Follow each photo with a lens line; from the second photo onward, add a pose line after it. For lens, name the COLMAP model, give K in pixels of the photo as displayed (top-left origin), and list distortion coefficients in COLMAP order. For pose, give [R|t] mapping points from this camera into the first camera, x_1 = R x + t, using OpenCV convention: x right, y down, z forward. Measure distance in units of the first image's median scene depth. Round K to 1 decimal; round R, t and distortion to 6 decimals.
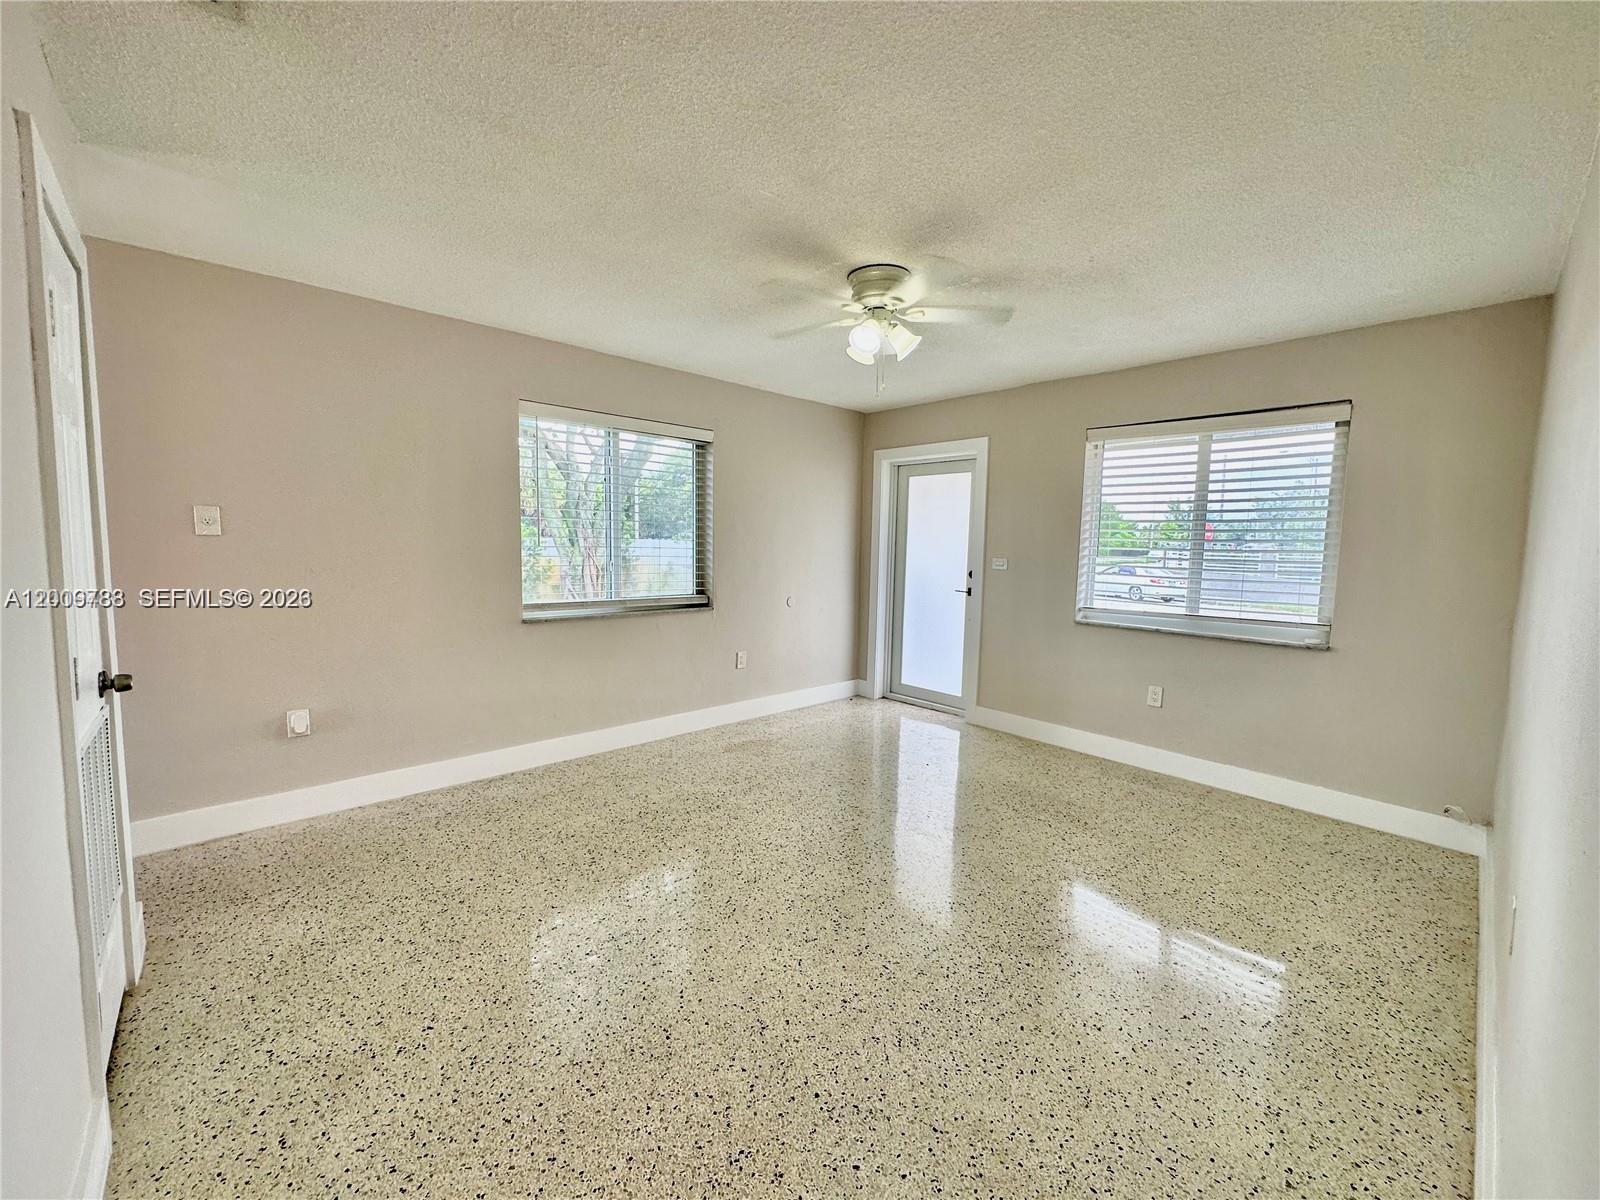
lens RADIAL K [[638.9, 0, 806.0], [0, 638.9, 603.1], [0, 0, 1]] dist [-0.003079, 0.000376]
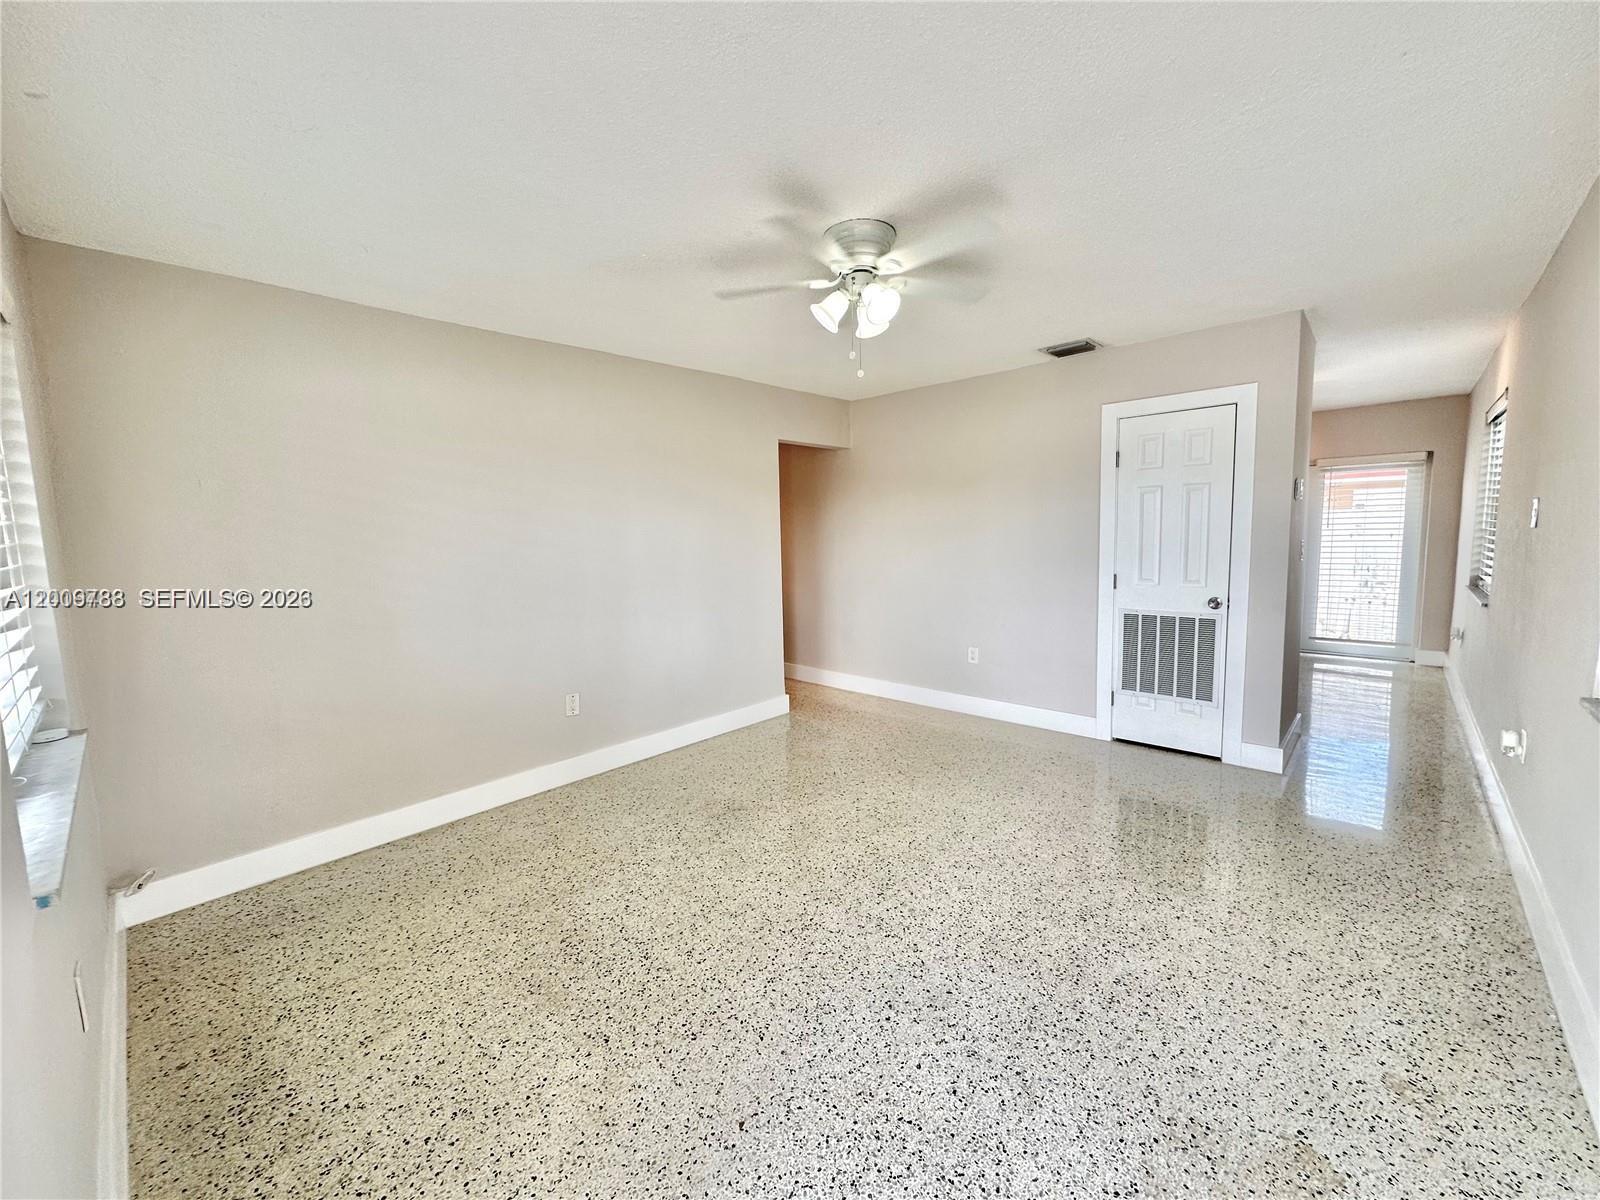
lens RADIAL K [[638.9, 0, 809.1], [0, 638.9, 601.1], [0, 0, 1]] dist [-0.003079, 0.000376]
pose [[-0.996593, 0.015995, -0.080915, 0.226335], [-0.000674, 0.979405, 0.201903, -0.172640], [0.082478, 0.201269, -0.976057, 1.695891]]
